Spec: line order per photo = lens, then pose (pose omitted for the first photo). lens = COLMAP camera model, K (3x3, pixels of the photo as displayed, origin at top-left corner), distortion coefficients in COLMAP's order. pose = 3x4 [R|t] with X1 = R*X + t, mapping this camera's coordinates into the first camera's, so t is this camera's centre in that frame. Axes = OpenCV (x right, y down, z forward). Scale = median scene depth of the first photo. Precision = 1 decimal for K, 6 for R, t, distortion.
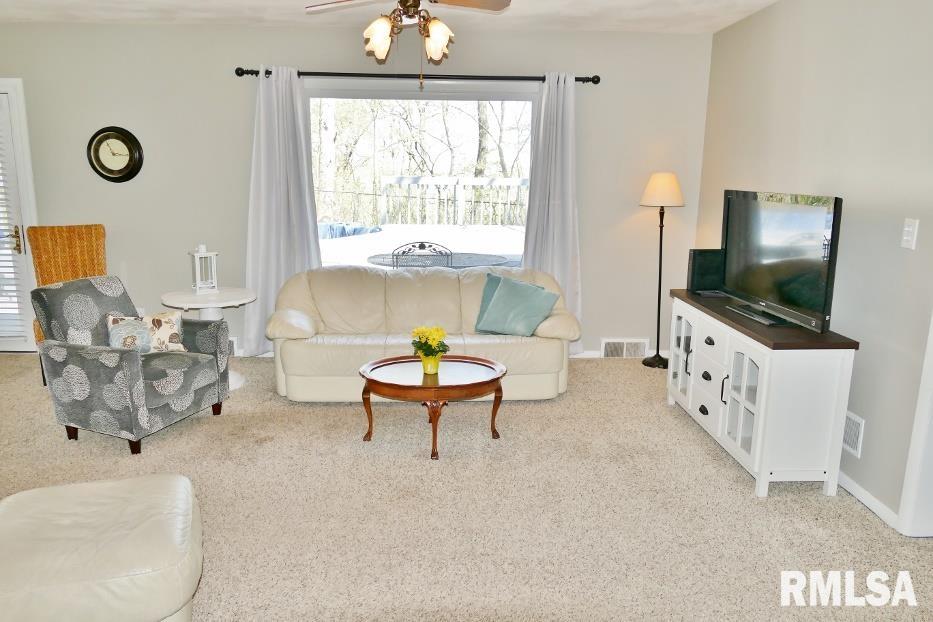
lens RADIAL K [[663.8, 0, 466.5], [0, 663.8, 311.0], [0, 0, 1]] dist [-0.017186, -0.001322]
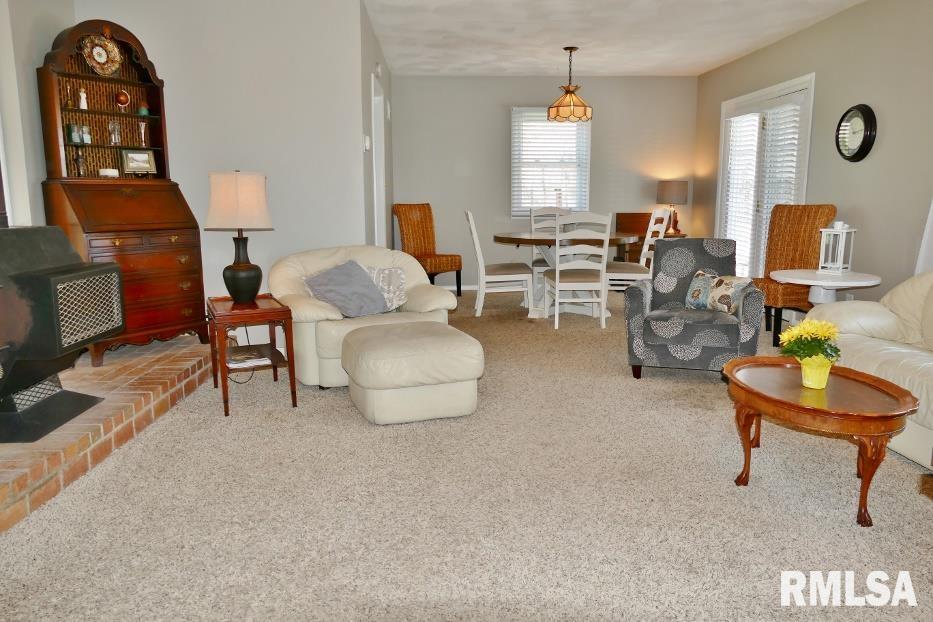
lens RADIAL K [[663.8, 0, 466.5], [0, 663.8, 311.0], [0, 0, 1]] dist [-0.017186, -0.001322]
pose [[0.021720, 0.155769, -0.987555, 0.458141], [-0.204360, 0.967623, 0.148130, -0.009806], [0.978655, 0.198599, 0.052850, 0.438878]]
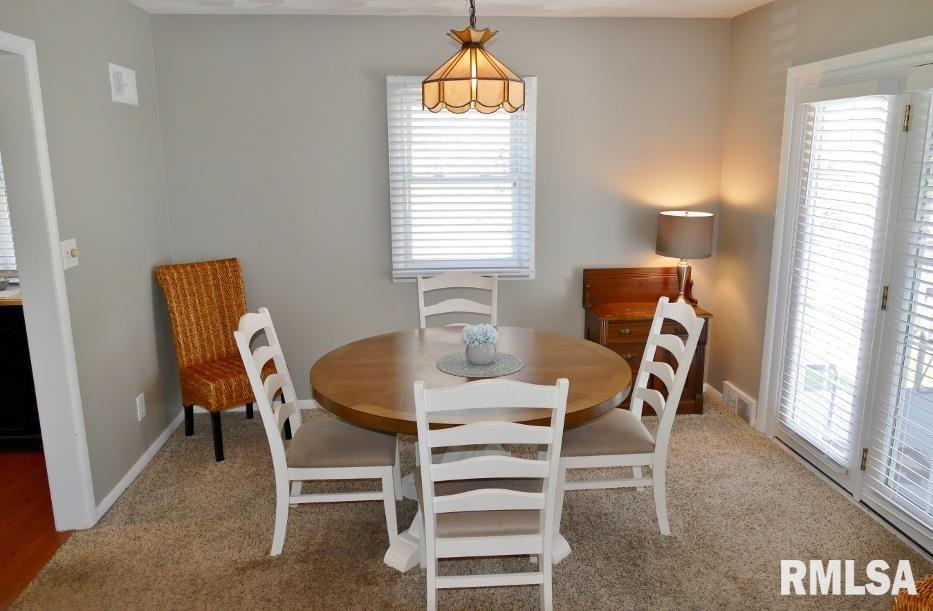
lens RADIAL K [[676.8, 0, 466.5], [0, 676.8, 305.5], [0, 0, 1]] dist [-0.007743, -0.002156]
pose [[0.069011, 0.193900, -0.978591, -0.266944], [-0.200220, 0.963663, 0.176822, -0.158089], [0.977317, 0.183731, 0.105326, 0.590781]]
